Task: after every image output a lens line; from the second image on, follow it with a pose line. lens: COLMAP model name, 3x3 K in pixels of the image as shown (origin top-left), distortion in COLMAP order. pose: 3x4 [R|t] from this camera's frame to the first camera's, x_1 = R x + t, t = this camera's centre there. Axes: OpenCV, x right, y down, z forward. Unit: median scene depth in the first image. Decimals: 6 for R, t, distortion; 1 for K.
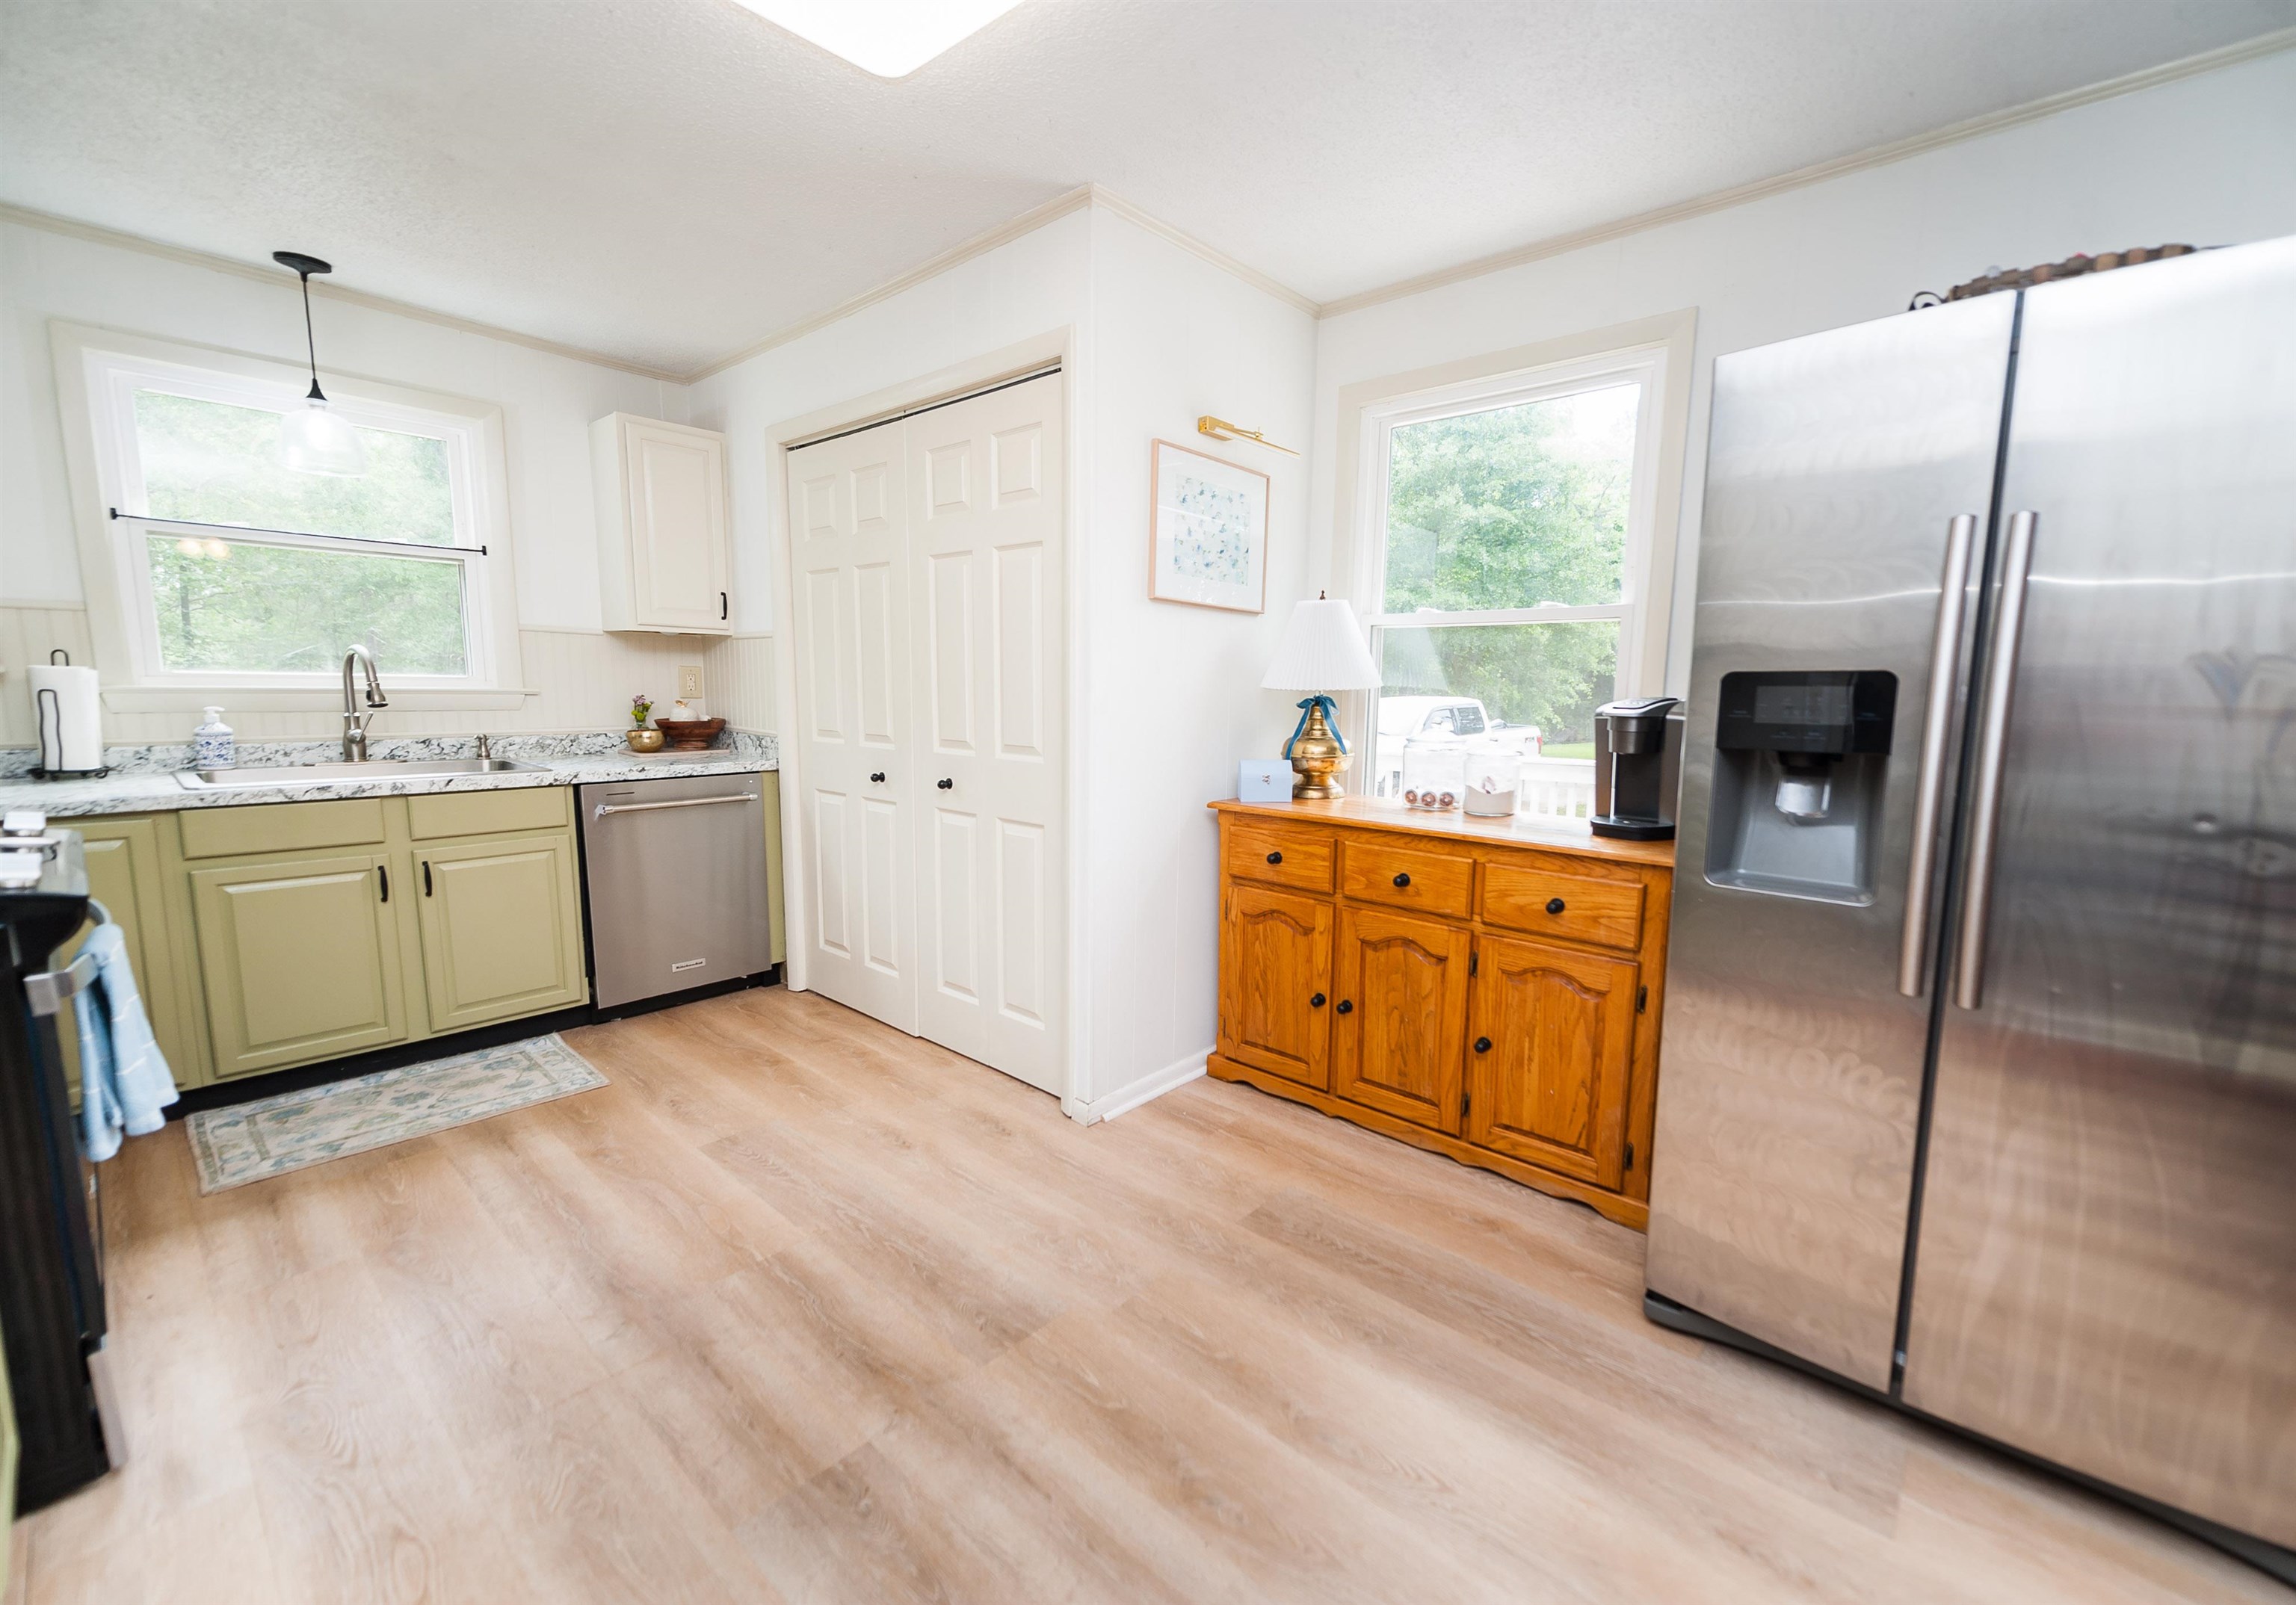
lens RADIAL K [[937.0, 0, 1188.6], [0, 937.0, 817.9], [0, 0, 1]] dist [-0.004165, -0.000655]
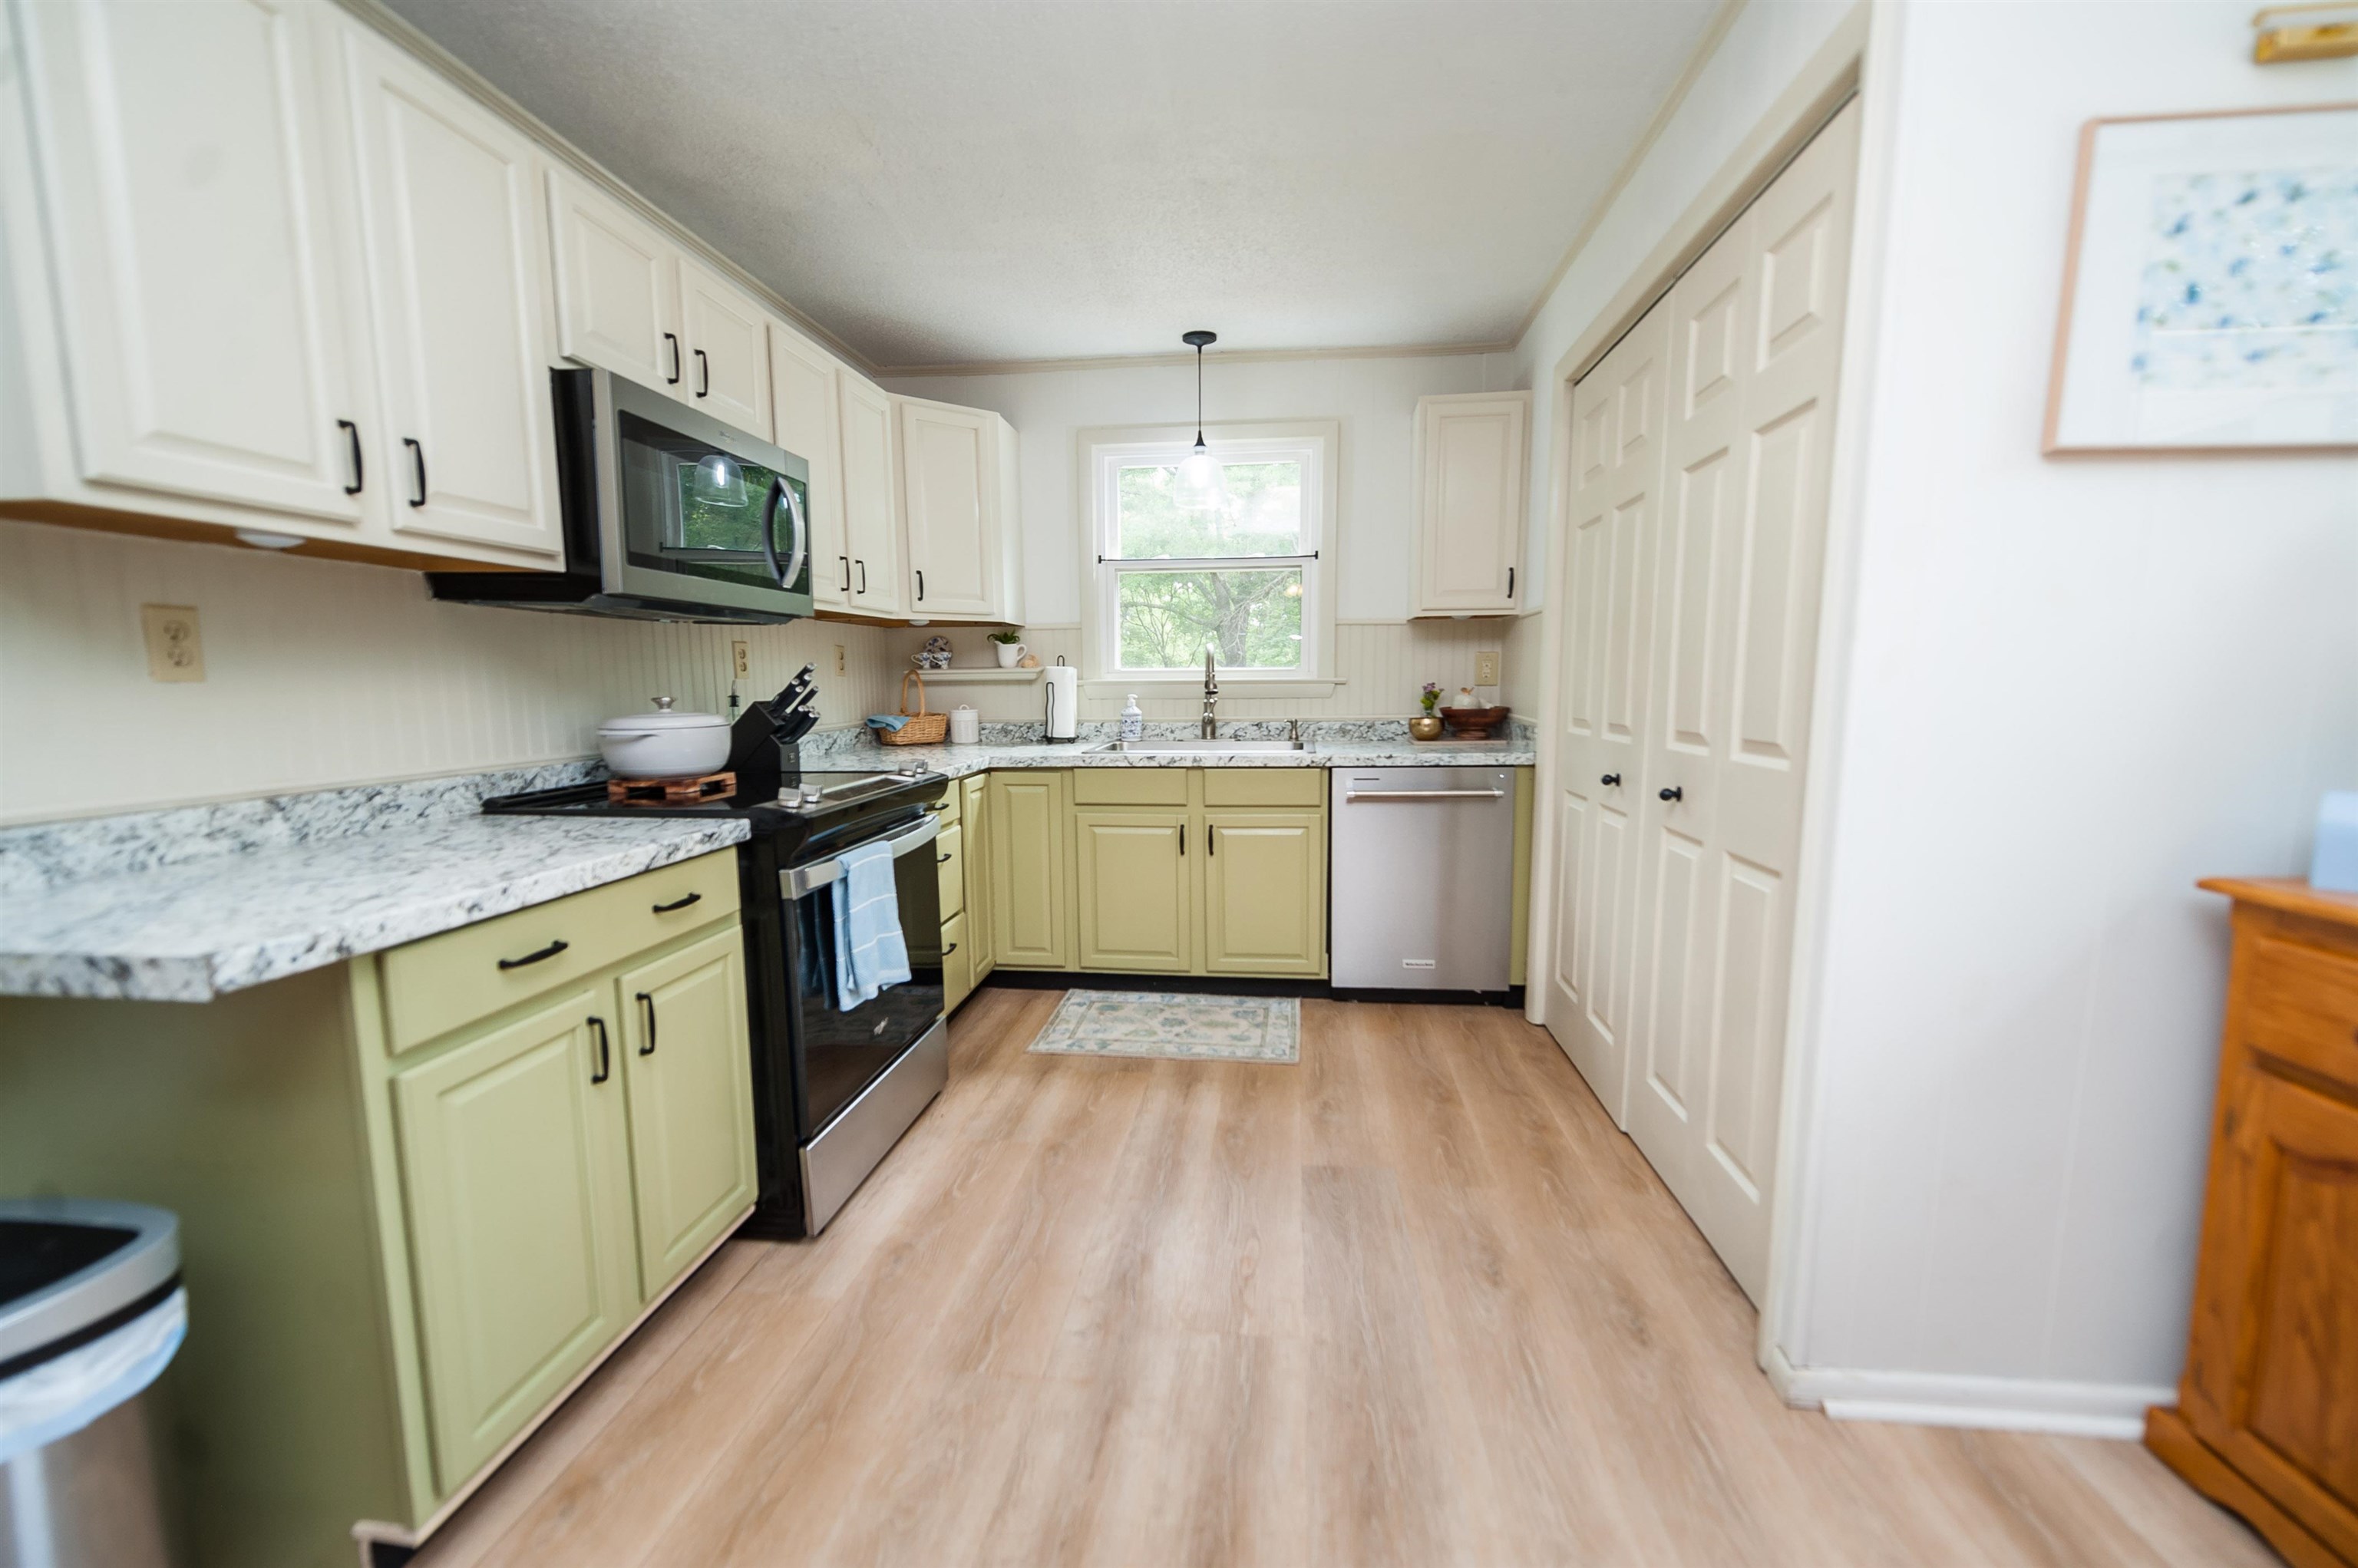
lens RADIAL K [[924.2, 0, 1182.0], [0, 924.2, 799.8], [0, 0, 1]] dist [0.004475, -0.002725]
pose [[0.556908, 0.083226, -0.826394, 0.112726], [-0.098561, 0.994559, 0.033742, -0.020152], [0.824705, 0.062659, 0.562081, 0.320478]]
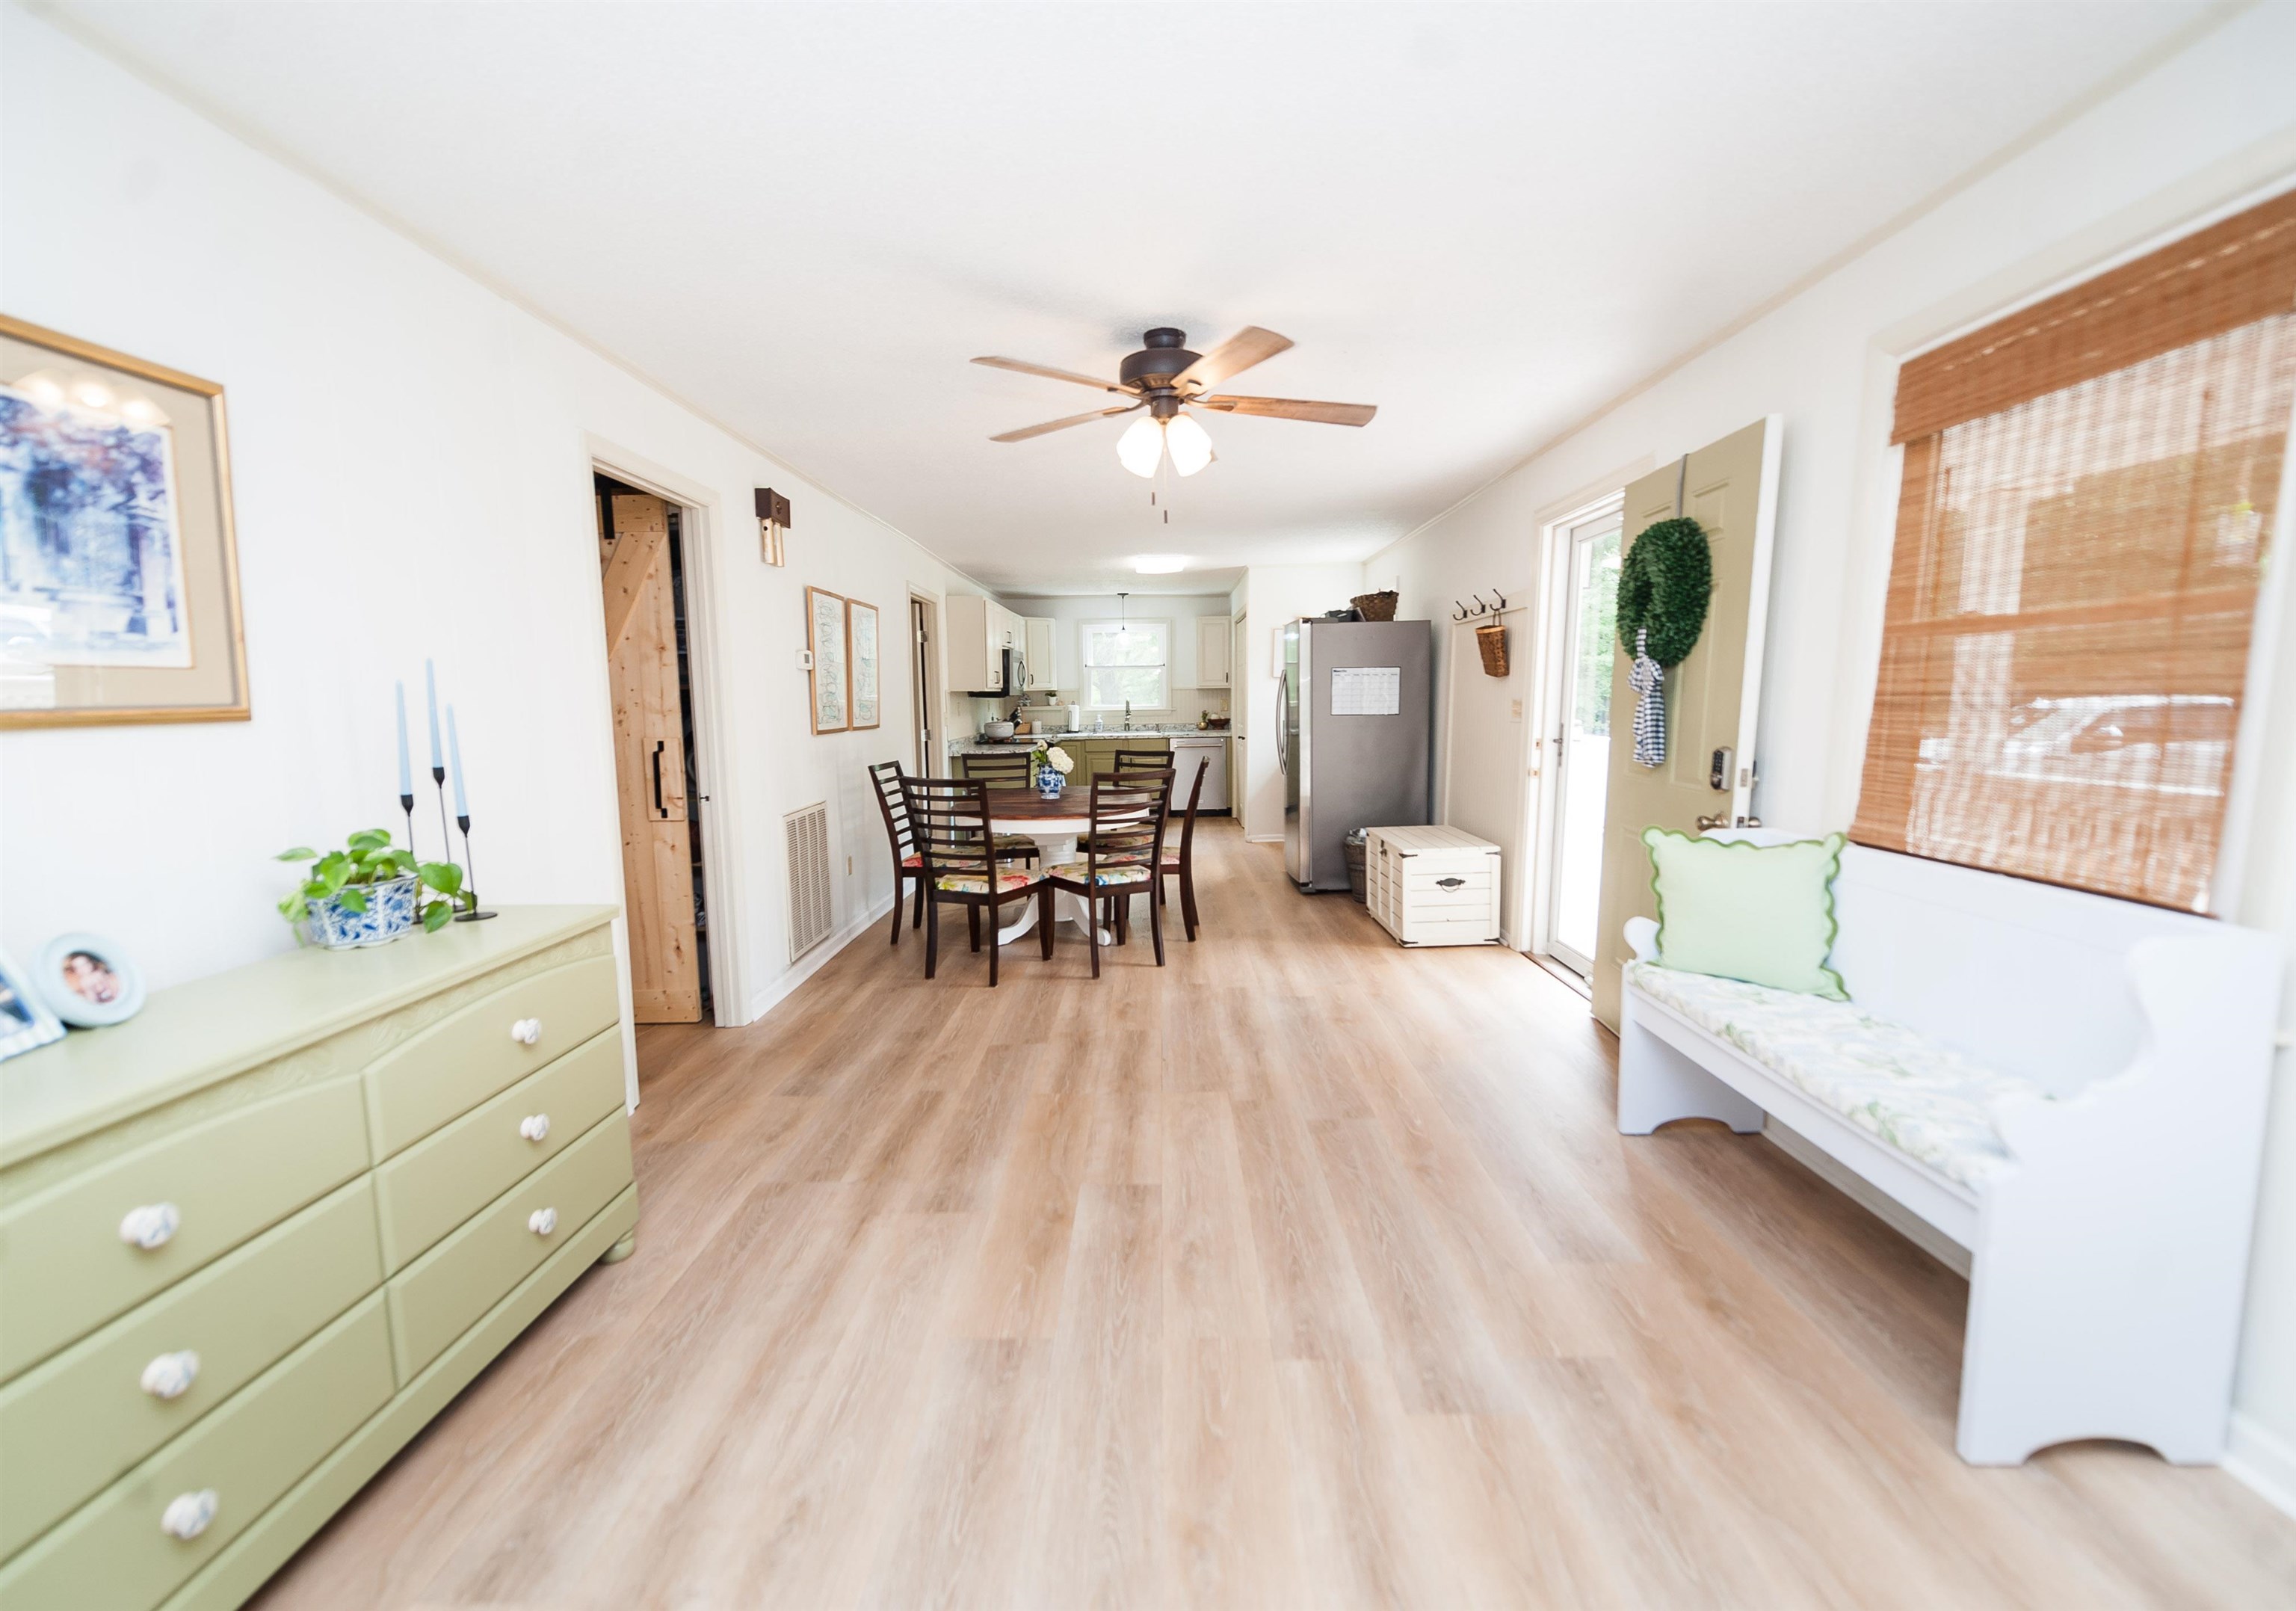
lens RADIAL K [[937.2, 0, 1145.7], [0, 937.2, 806.5], [0, 0, 1]] dist [-0.004165, -0.000655]
pose [[0.625127, 0.061219, -0.778118, 2.032145], [-0.084981, 0.996331, 0.010115, 0.193445], [0.775883, 0.059802, 0.628036, -1.202774]]
